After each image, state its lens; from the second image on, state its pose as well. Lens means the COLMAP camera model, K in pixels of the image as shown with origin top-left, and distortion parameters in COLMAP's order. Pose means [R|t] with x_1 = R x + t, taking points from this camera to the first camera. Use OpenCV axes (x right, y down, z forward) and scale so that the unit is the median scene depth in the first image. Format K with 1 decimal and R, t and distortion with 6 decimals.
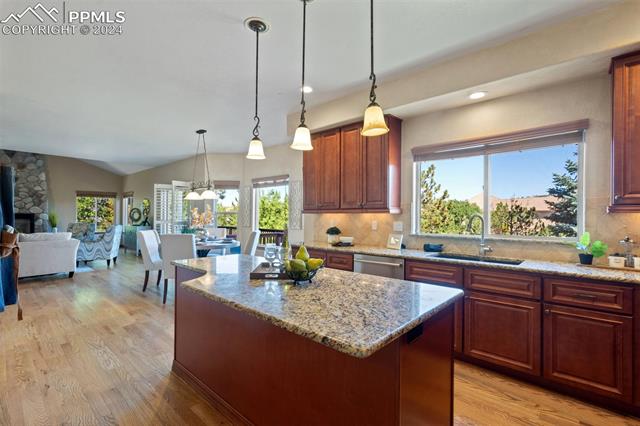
lens RADIAL K [[294.8, 0, 317.3], [0, 294.8, 215.8], [0, 0, 1]] dist [0.001690, 0.000701]
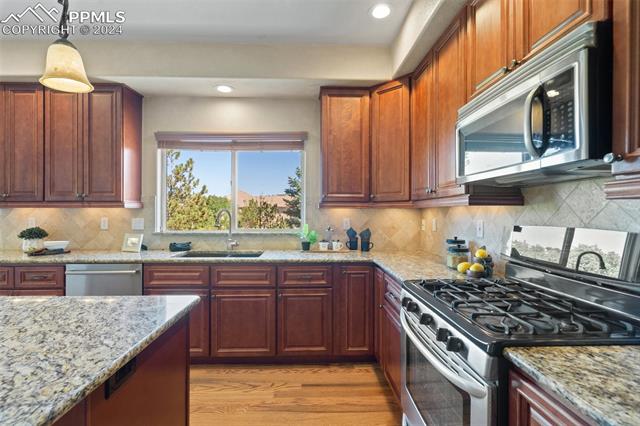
lens RADIAL K [[284.0, 0, 320.0], [0, 284.0, 213.0], [0, 0, 1]] dist [-0.015433, 0.000122]
pose [[0.713519, -0.006431, 0.700607, 0.101389], [0.002355, 0.999974, 0.006780, 0.001471], [-0.700632, -0.003188, 0.713515, 0.095913]]
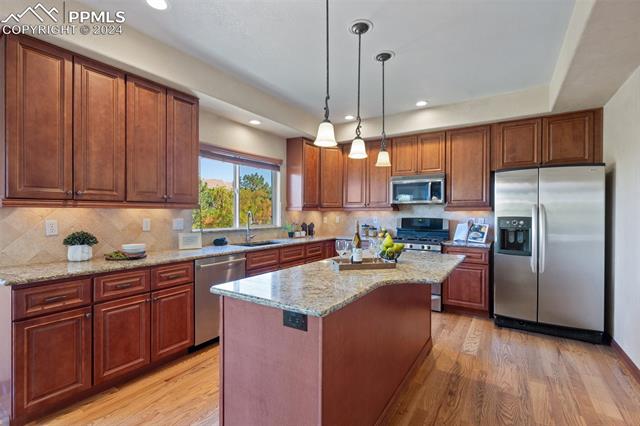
lens RADIAL K [[284.0, 0, 320.0], [0, 284.0, 213.0], [0, 0, 1]] dist [-0.015433, 0.000122]
pose [[-0.142914, -0.006064, 0.989717, -0.732584], [-0.004542, 0.999975, 0.005471, -0.003951], [-0.989725, -0.003714, -0.142938, 0.847914]]
